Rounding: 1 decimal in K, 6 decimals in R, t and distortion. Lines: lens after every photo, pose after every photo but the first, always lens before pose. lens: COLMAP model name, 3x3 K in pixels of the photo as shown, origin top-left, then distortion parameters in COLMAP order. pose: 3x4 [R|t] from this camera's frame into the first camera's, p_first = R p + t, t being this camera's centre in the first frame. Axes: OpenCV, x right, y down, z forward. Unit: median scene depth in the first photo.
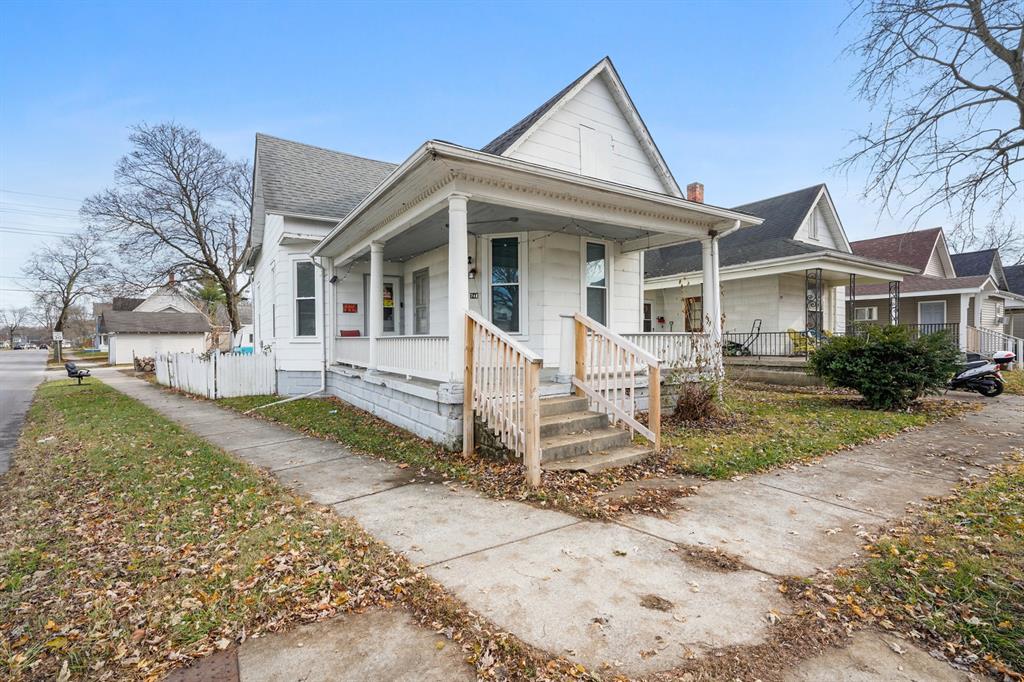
lens RADIAL K [[462.7, 0, 512.9], [0, 462.7, 340.7], [0, 0, 1]] dist [0.022890, -0.002487]
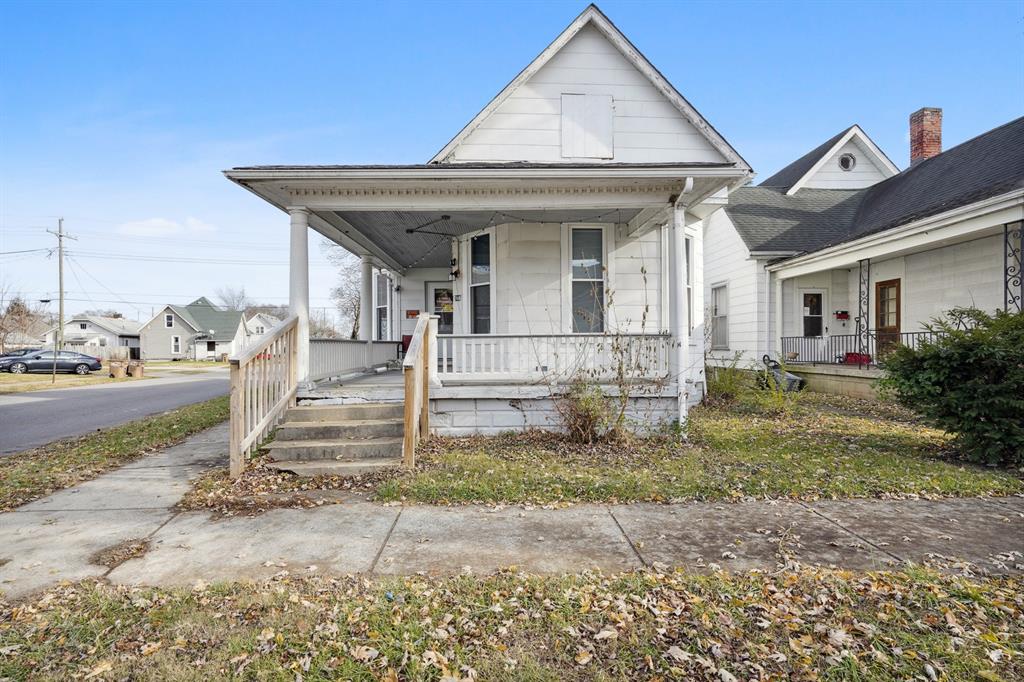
lens RADIAL K [[493.2, 0, 510.5], [0, 493.2, 345.6], [0, 0, 1]] dist [0.004739, -0.000480]
pose [[0.847981, 0.001246, -0.530025, 0.555600], [-0.000676, 0.999999, 0.001268, 0.002164], [0.530026, -0.000717, 0.847981, 0.170218]]
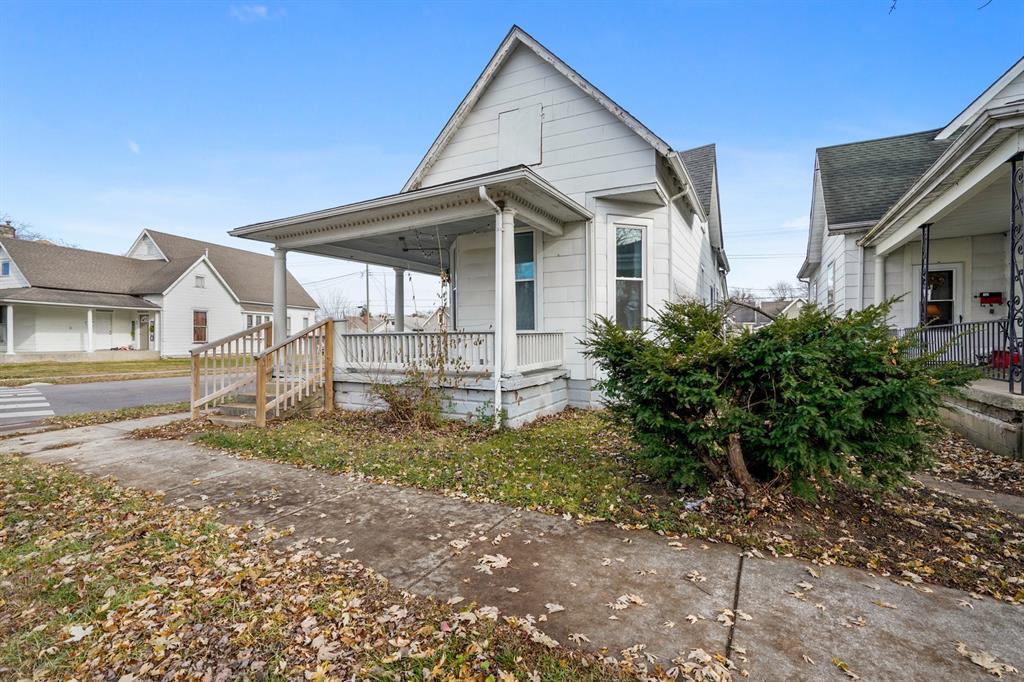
lens RADIAL K [[462.7, 0, 510.3], [0, 462.7, 337.9], [0, 0, 1]] dist [0.022890, -0.002487]
pose [[0.469153, 0.002652, -0.883113, 1.010980], [-0.000256, 0.999996, 0.002868, -0.005623], [0.883117, -0.001120, 0.469151, 0.571447]]
